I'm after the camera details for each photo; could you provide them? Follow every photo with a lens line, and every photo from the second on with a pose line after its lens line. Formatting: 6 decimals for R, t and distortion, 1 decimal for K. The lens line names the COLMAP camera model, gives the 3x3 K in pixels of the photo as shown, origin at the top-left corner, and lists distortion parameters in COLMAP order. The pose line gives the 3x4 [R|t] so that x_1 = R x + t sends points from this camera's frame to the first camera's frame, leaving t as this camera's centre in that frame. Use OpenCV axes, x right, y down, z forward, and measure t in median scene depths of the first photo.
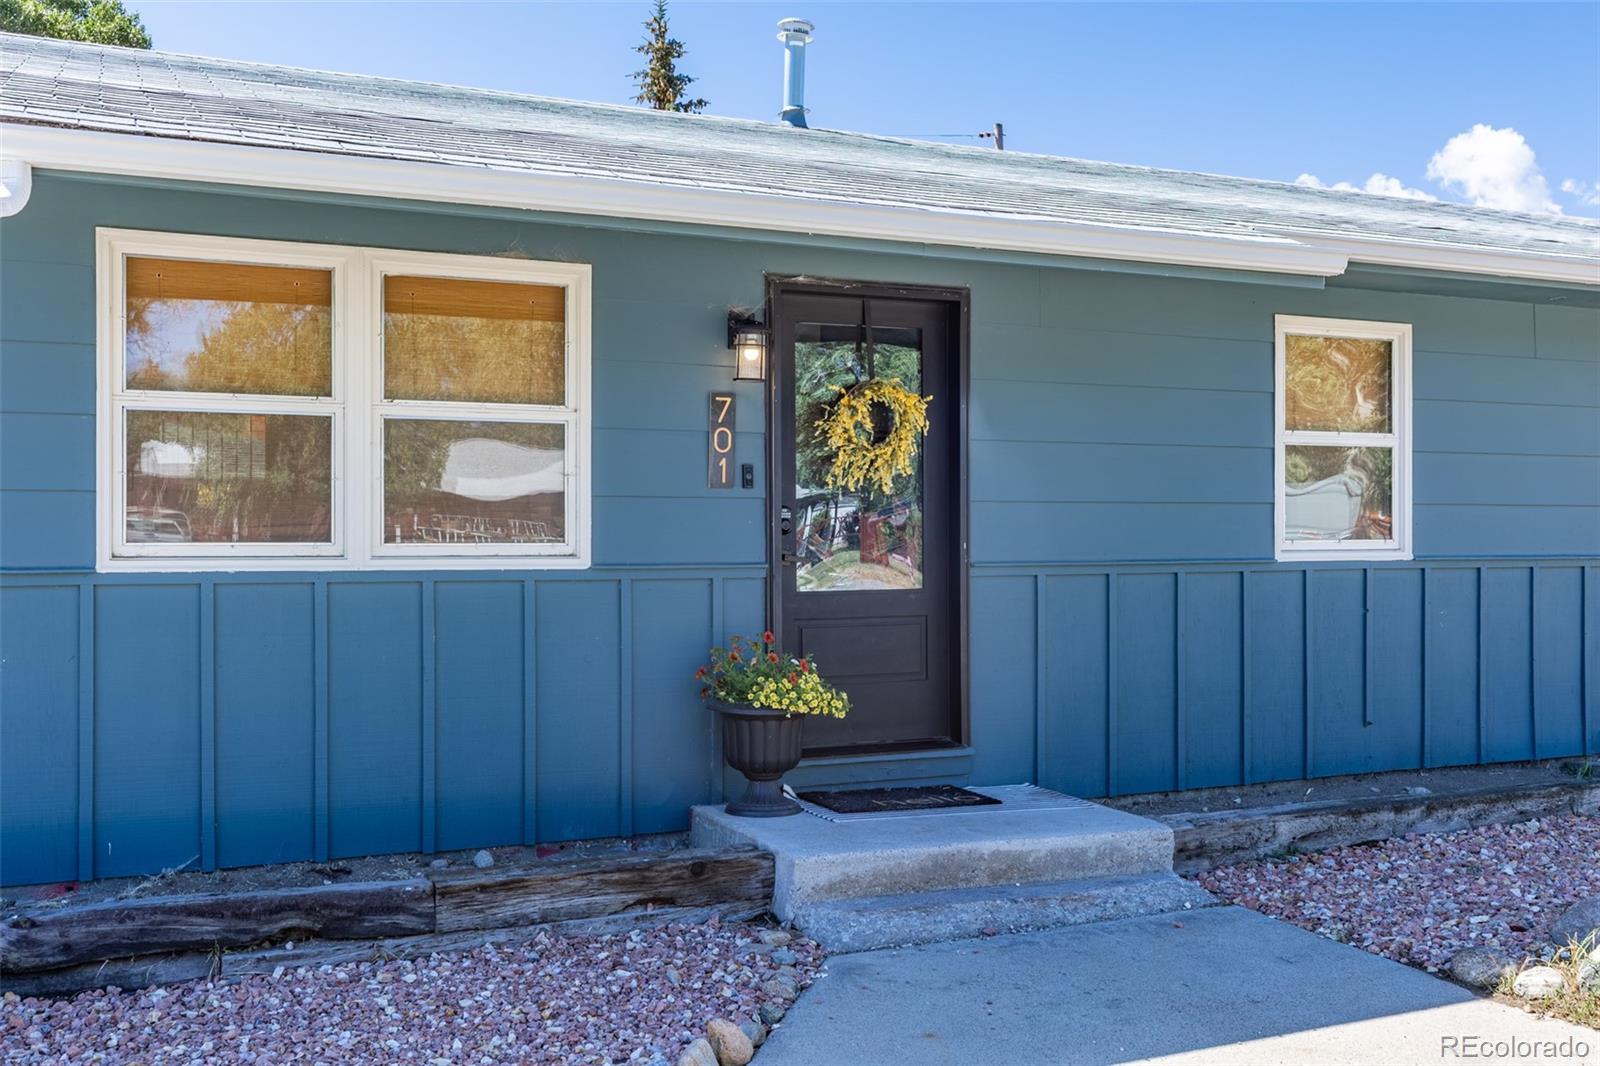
lens RADIAL K [[1586.3, 0, 800.0], [0, 1586.3, 533.0], [0, 0, 1]] dist [-0.001452, 0.002797]
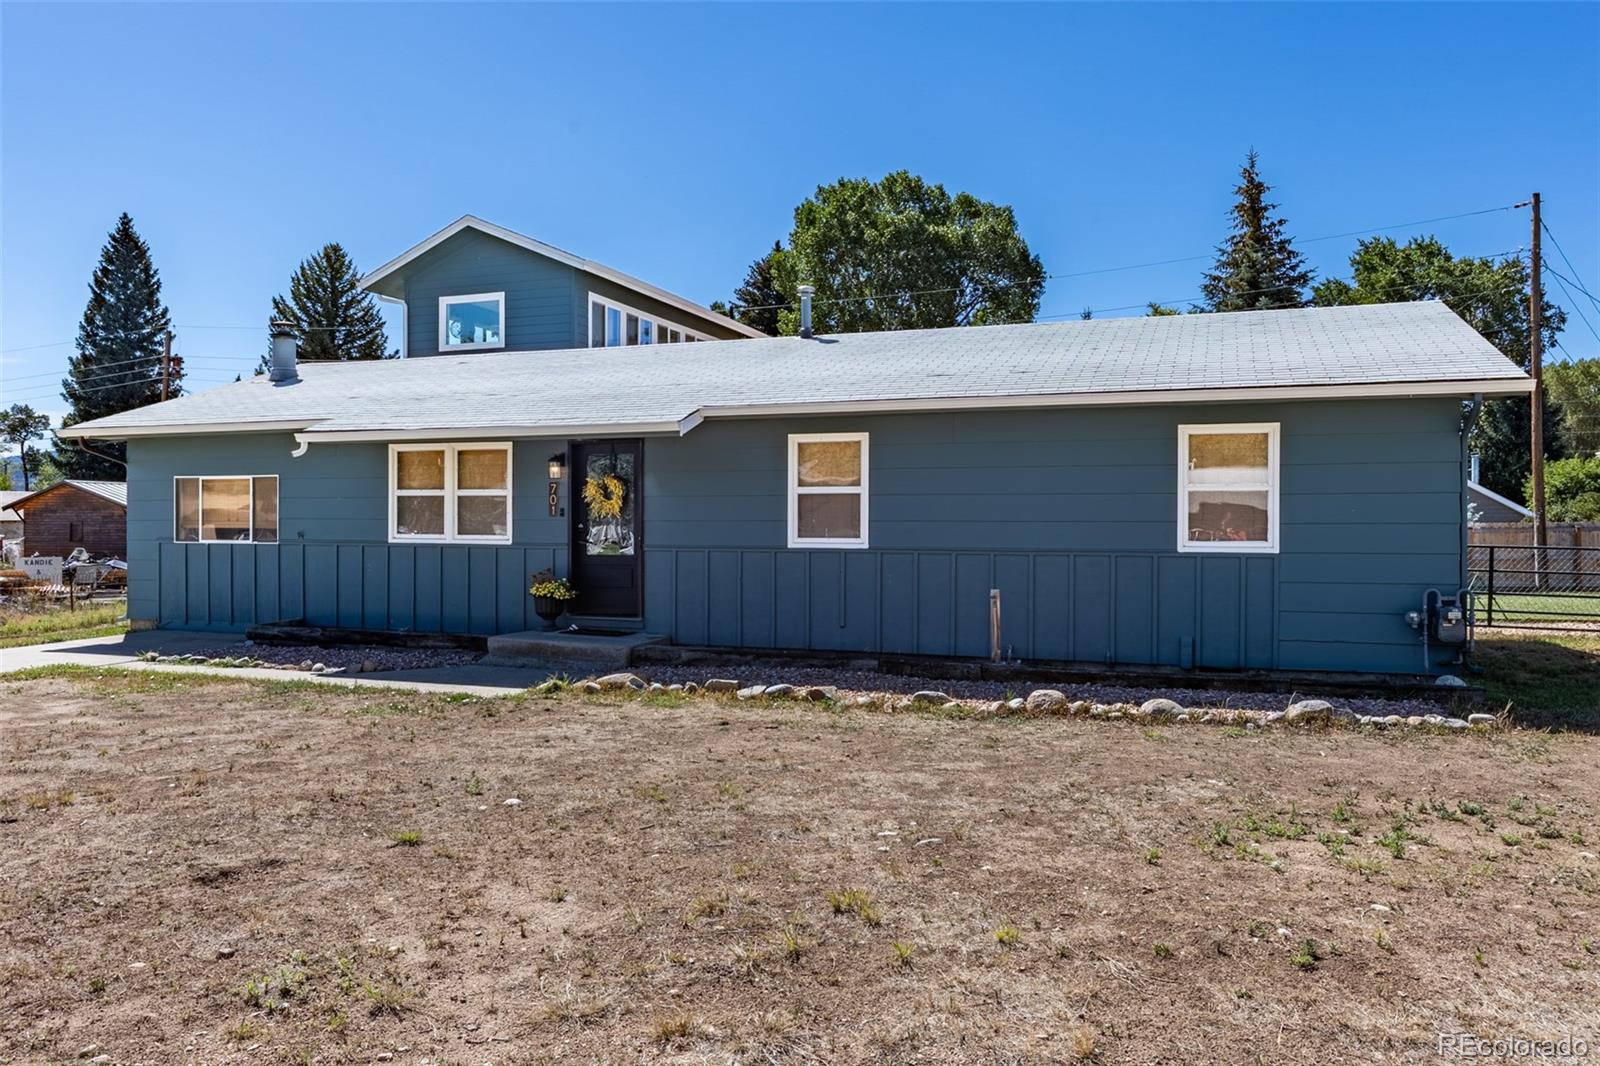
lens RADIAL K [[1141.3, 0, 755.7], [0, 1141.3, 532.6], [0, 0, 1]] dist [-0.005798, -0.002259]
pose [[0.697805, 0.009064, -0.716231, 1.633571], [-0.004719, 0.999956, 0.008057, -0.017619], [0.716273, -0.002242, 0.697817, -0.152375]]
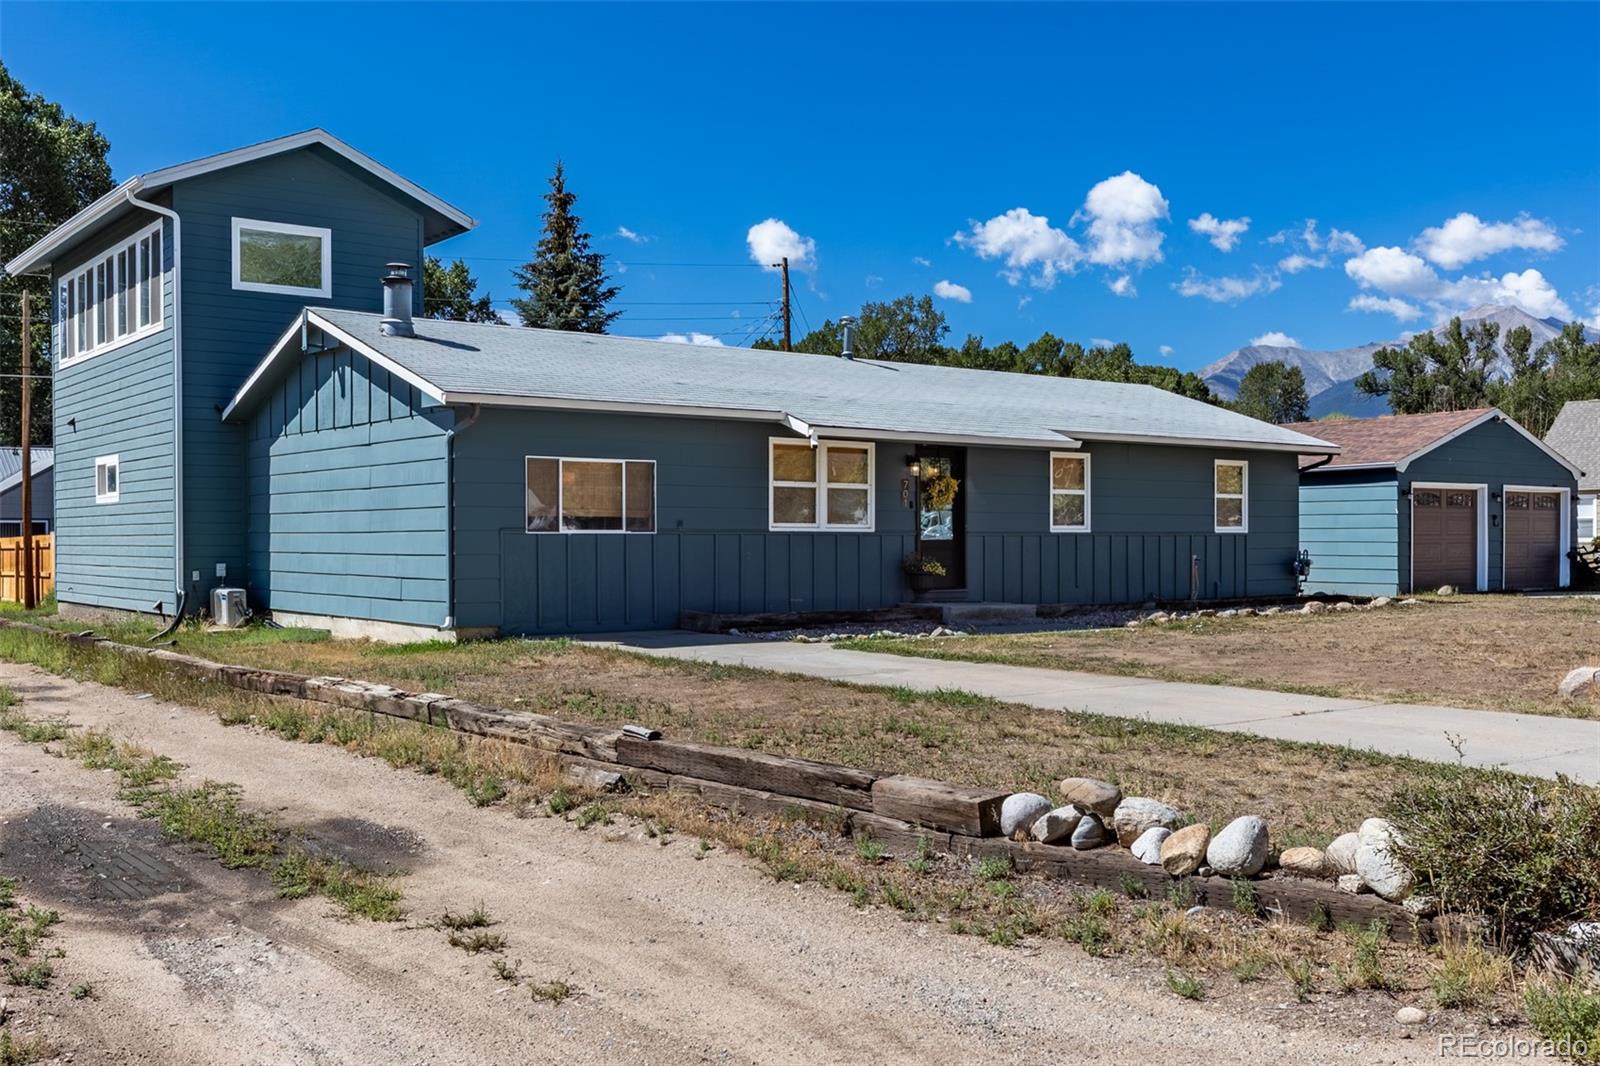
lens RADIAL K [[1562.0, 0, 800.0], [0, 1562.0, 533.0], [0, 0, 1]] dist [-0.074550, -0.003472]
pose [[0.972614, 0.000003, 0.232426, -1.018041], [0.001635, 0.999975, -0.006853, 0.045654], [-0.232420, 0.007045, 0.972590, -2.116222]]
